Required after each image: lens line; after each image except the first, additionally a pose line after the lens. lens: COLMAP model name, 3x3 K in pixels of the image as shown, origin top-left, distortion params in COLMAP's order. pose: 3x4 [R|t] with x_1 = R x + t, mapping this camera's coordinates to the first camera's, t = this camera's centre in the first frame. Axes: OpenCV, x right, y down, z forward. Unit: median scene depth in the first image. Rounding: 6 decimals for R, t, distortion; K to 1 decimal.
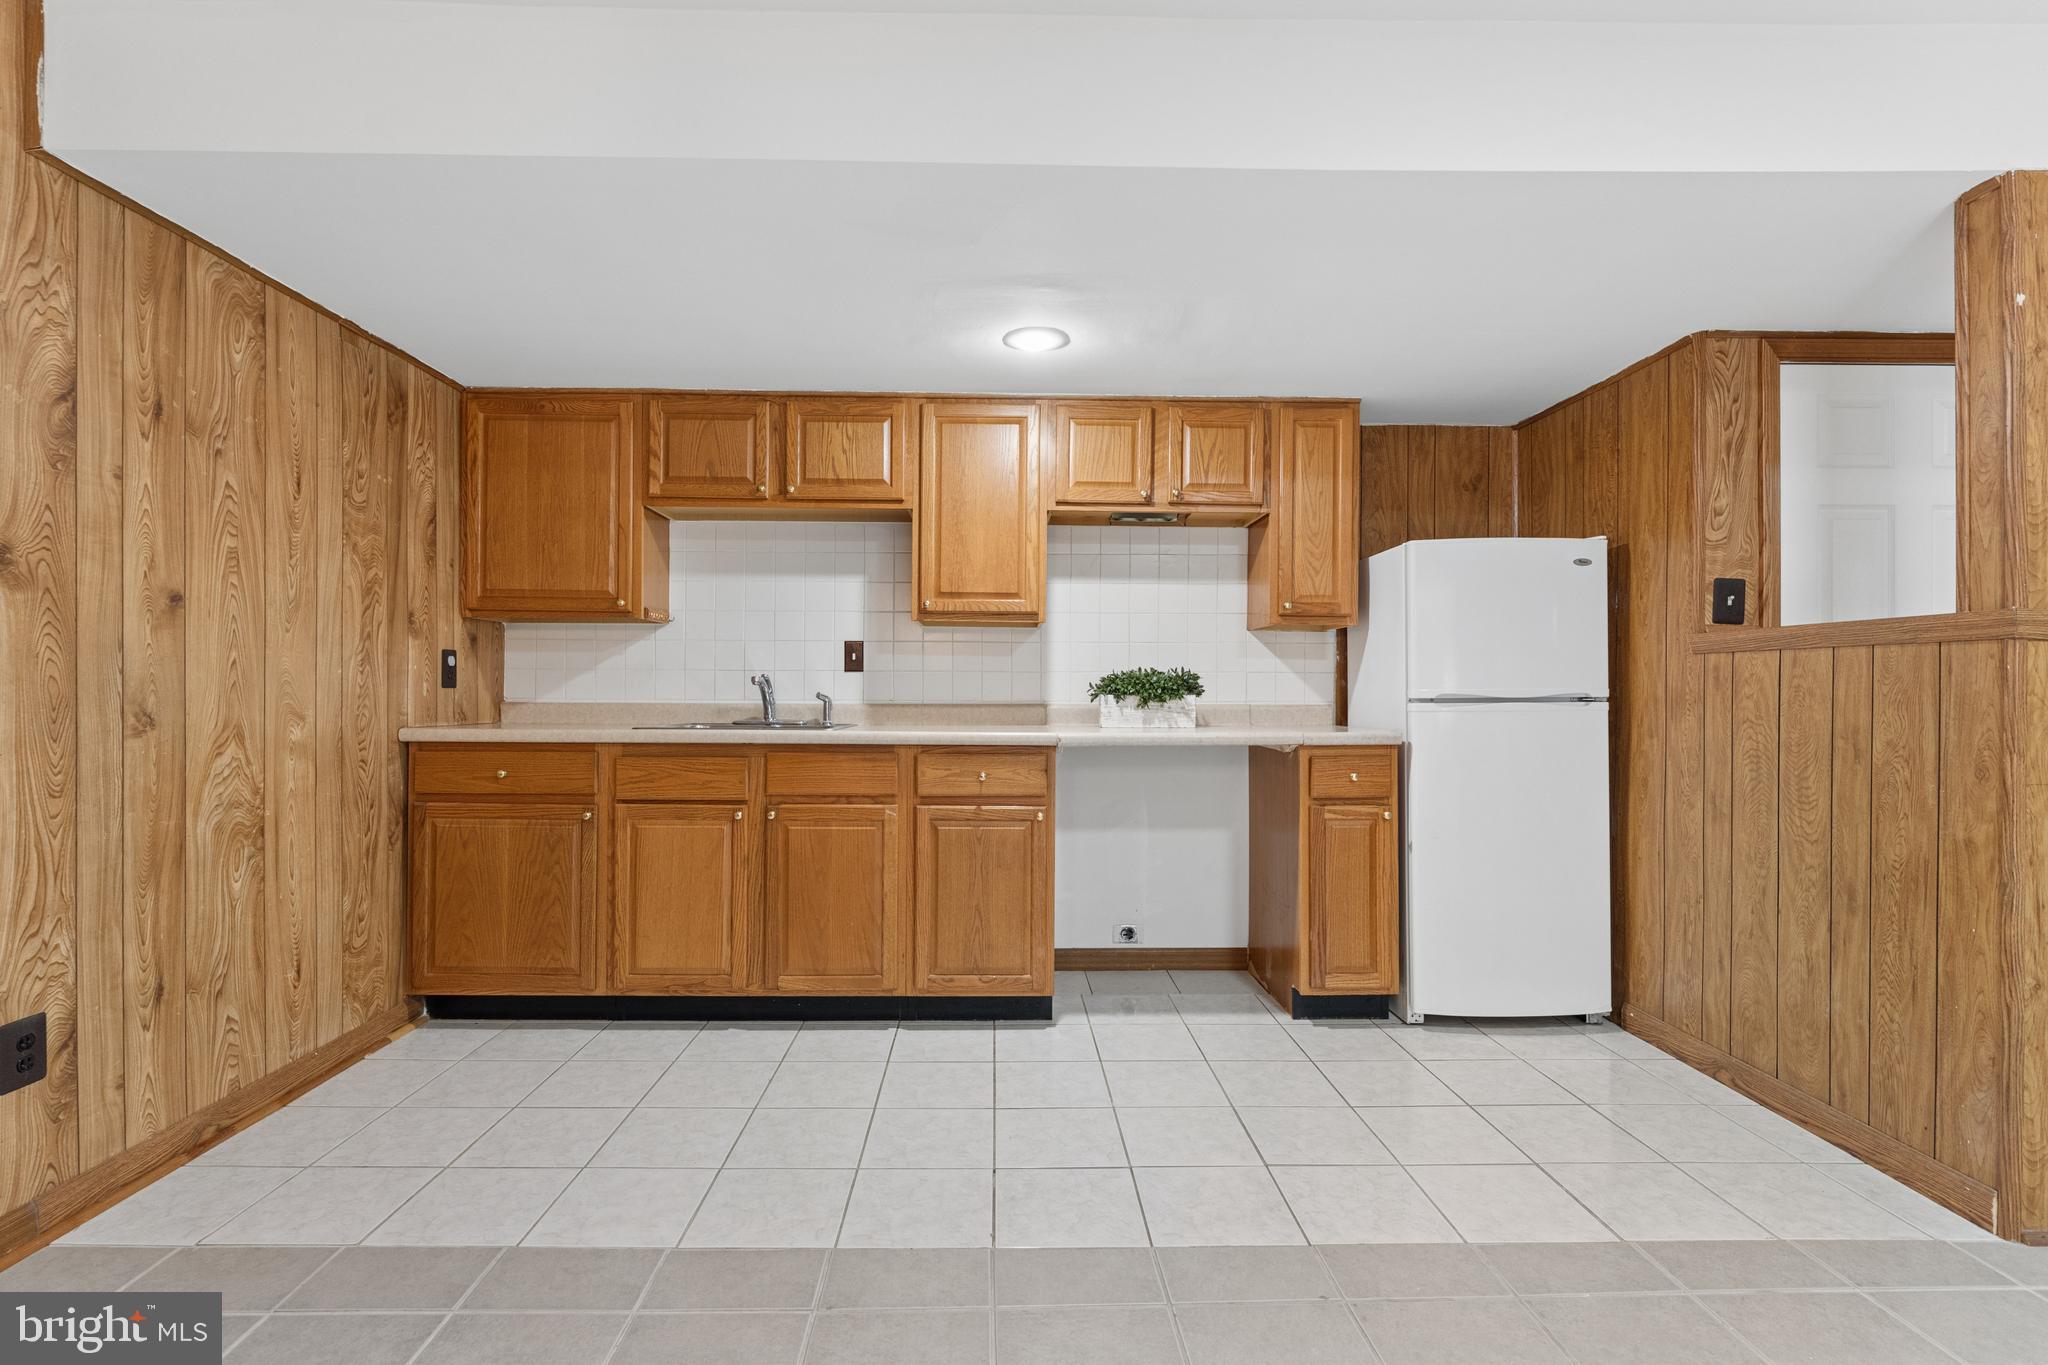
lens RADIAL K [[945.4, 0, 1023.5], [0, 945.4, 683.8], [0, 0, 1]] dist [0.004641, 0.000527]
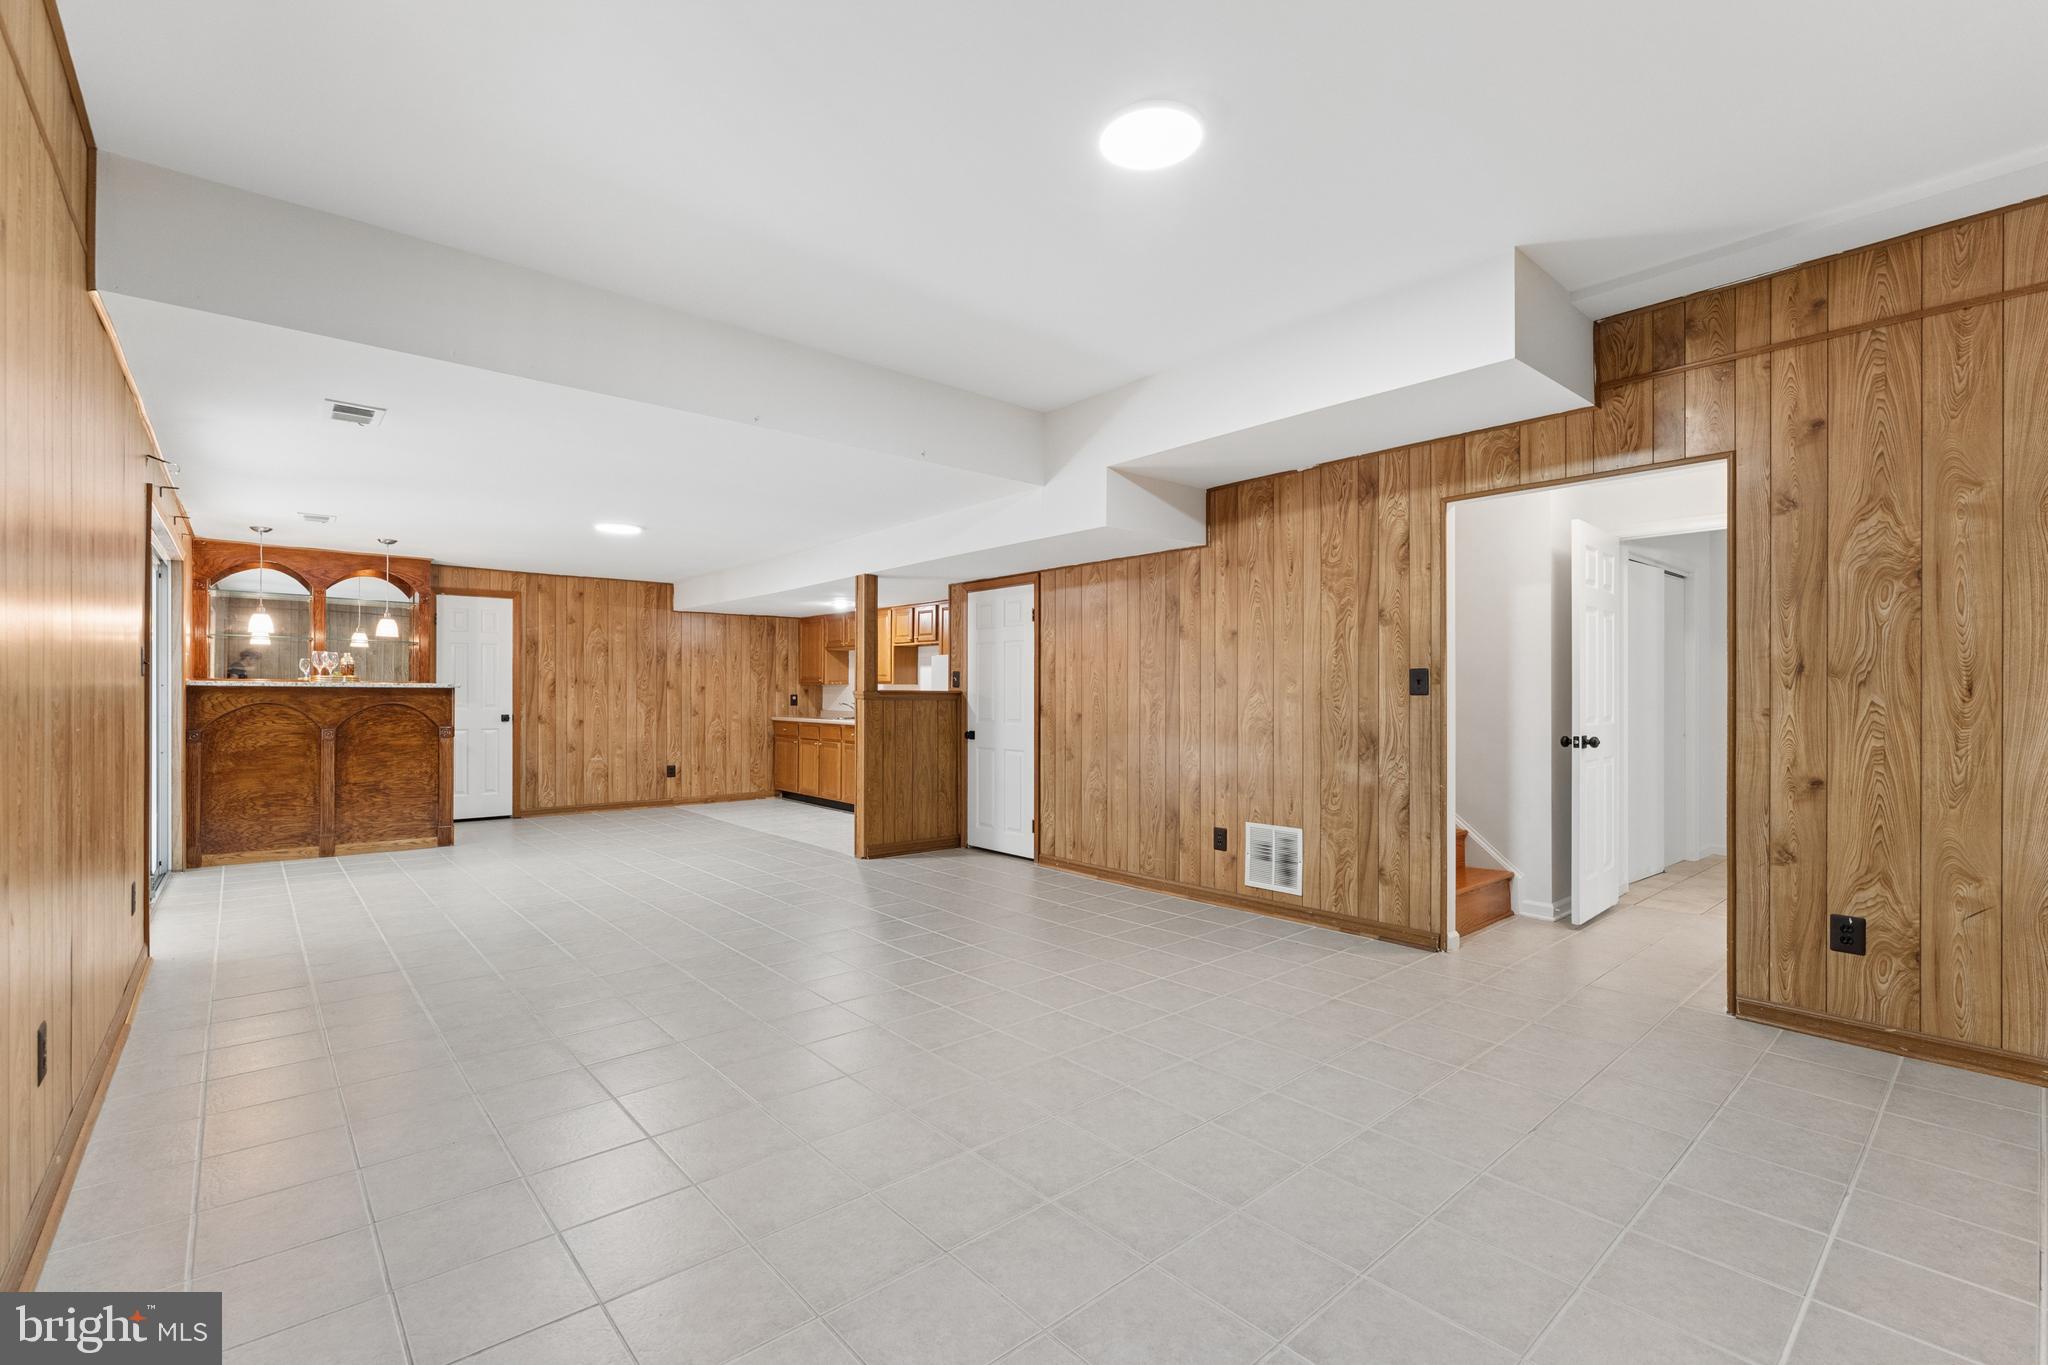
lens RADIAL K [[896.6, 0, 1020.8], [0, 896.6, 689.0], [0, 0, 1]] dist [0.000934, 0.000150]
pose [[-0.767745, -0.006948, -0.640717, 1.073146], [-0.004415, 0.999975, -0.005553, -0.229133], [0.640740, -0.001434, -0.767757, 1.274891]]
